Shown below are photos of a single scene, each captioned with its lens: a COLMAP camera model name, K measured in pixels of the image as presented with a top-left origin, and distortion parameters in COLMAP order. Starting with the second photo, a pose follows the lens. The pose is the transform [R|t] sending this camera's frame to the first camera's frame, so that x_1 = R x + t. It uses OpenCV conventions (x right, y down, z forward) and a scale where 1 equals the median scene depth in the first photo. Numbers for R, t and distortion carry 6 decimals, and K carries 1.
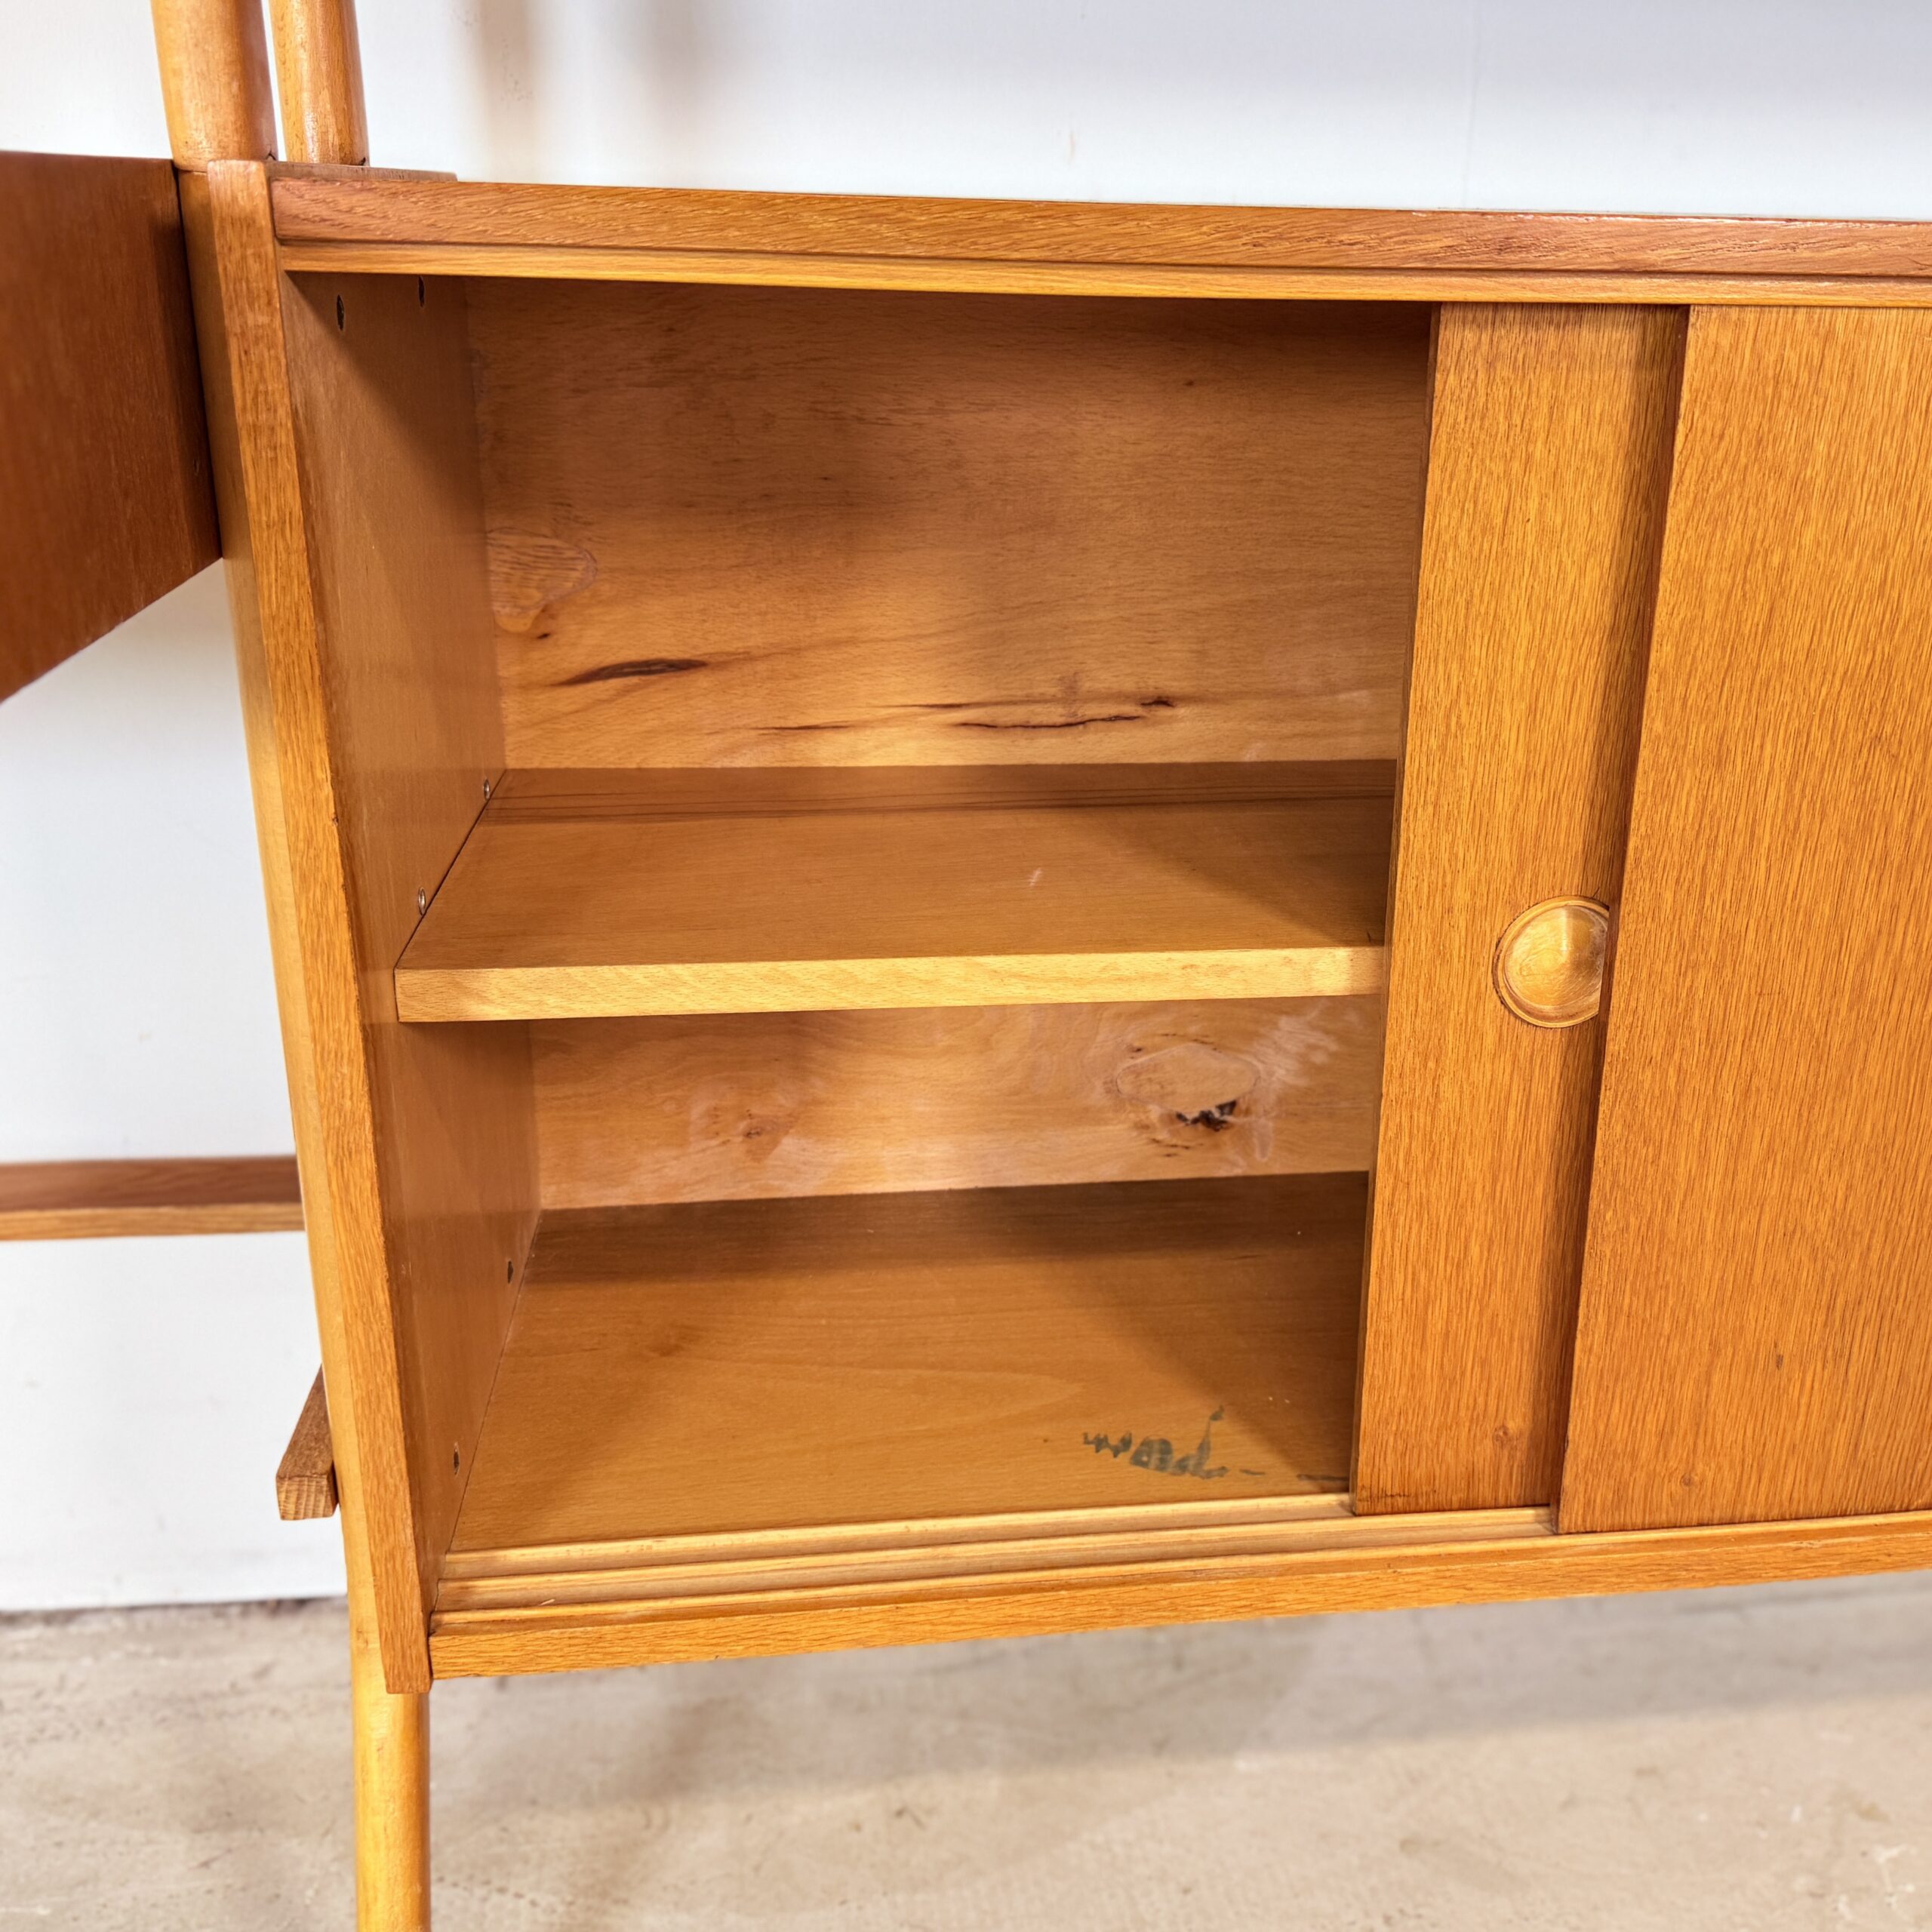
lens RADIAL K [[2090.9, 0, 984.3], [0, 2090.9, 1015.3], [0, 0, 1]] dist [0.049374, 0.000000]
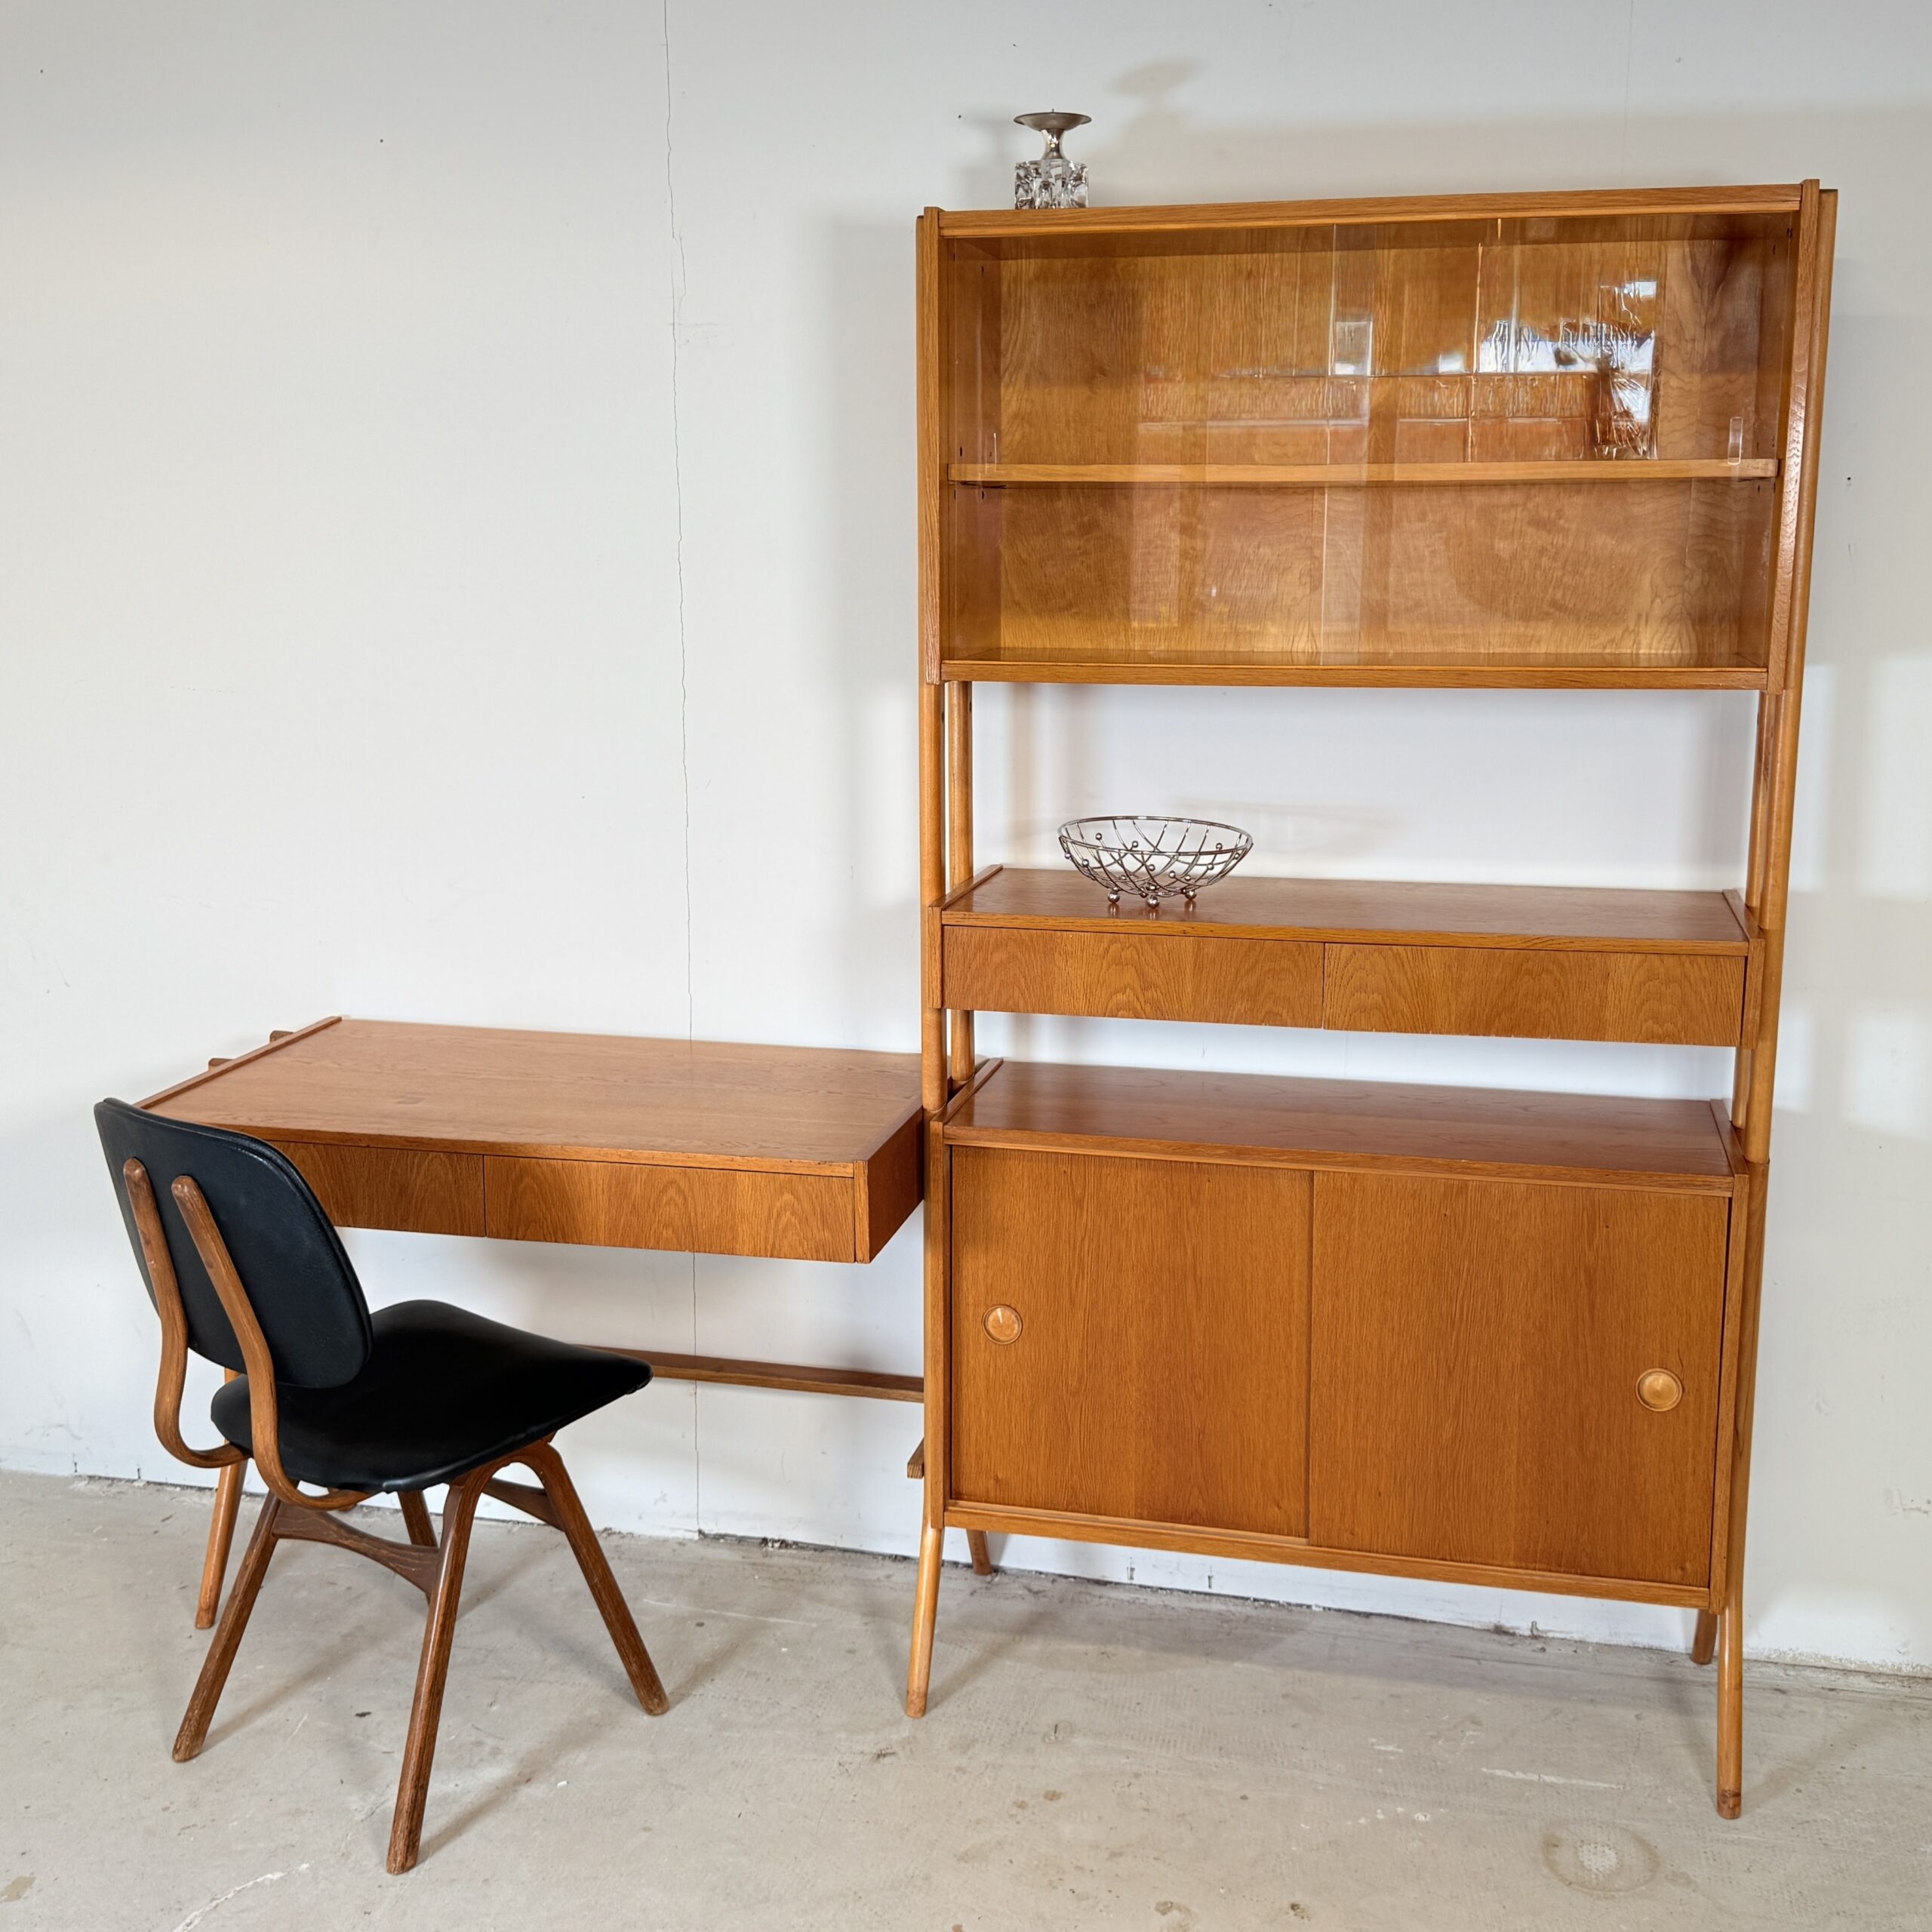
lens RADIAL K [[2225.9, 0, 945.4], [0, 2225.9, 958.4], [0, 0, 1]] dist [0.046661, 0.000000]
pose [[0.946716, 0.058542, -0.316705, 0.778581], [-0.116704, 0.978868, -0.167919, 0.023823], [0.300182, 0.195932, 0.933542, -2.395071]]
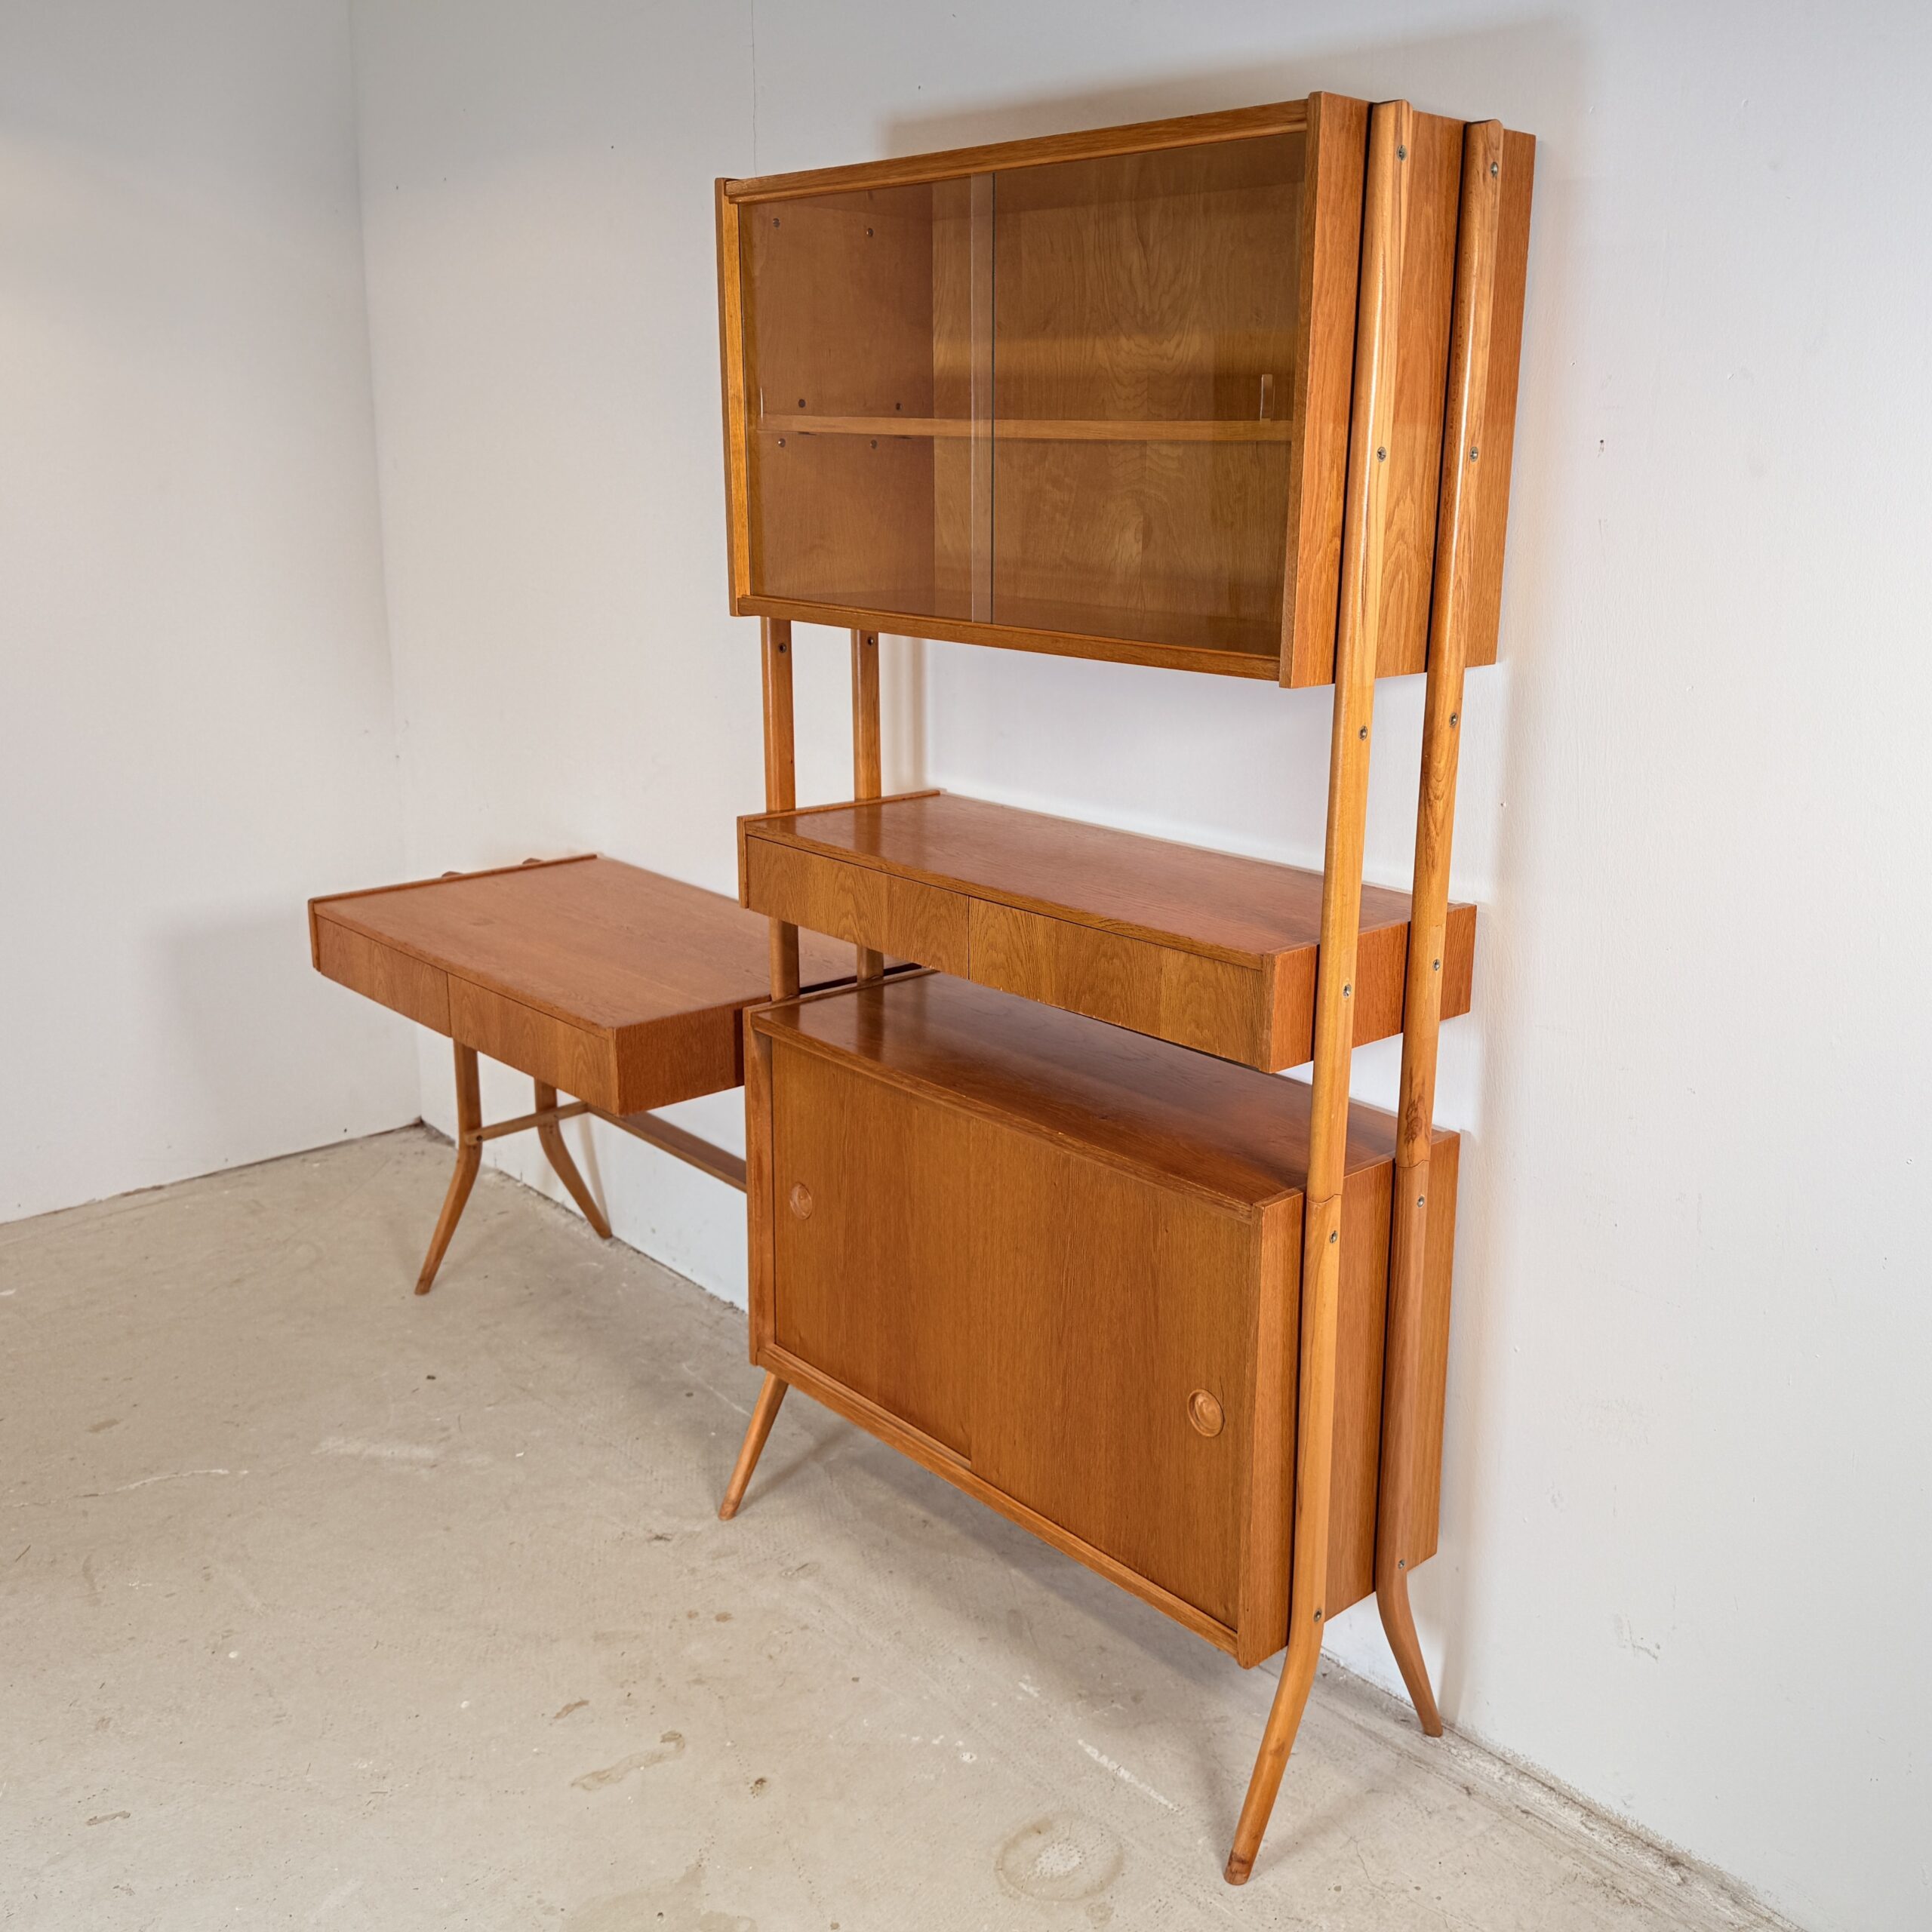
lens RADIAL K [[1923.7, 0, 1002.6], [0, 1923.7, 908.9], [0, 0, 1]] dist [0.051524, 0.000000]
pose [[0.602475, 0.191655, -0.774785, 2.465336], [-0.304113, 0.952636, -0.000830, -0.584576], [0.737929, 0.236123, 0.632224, -1.006177]]
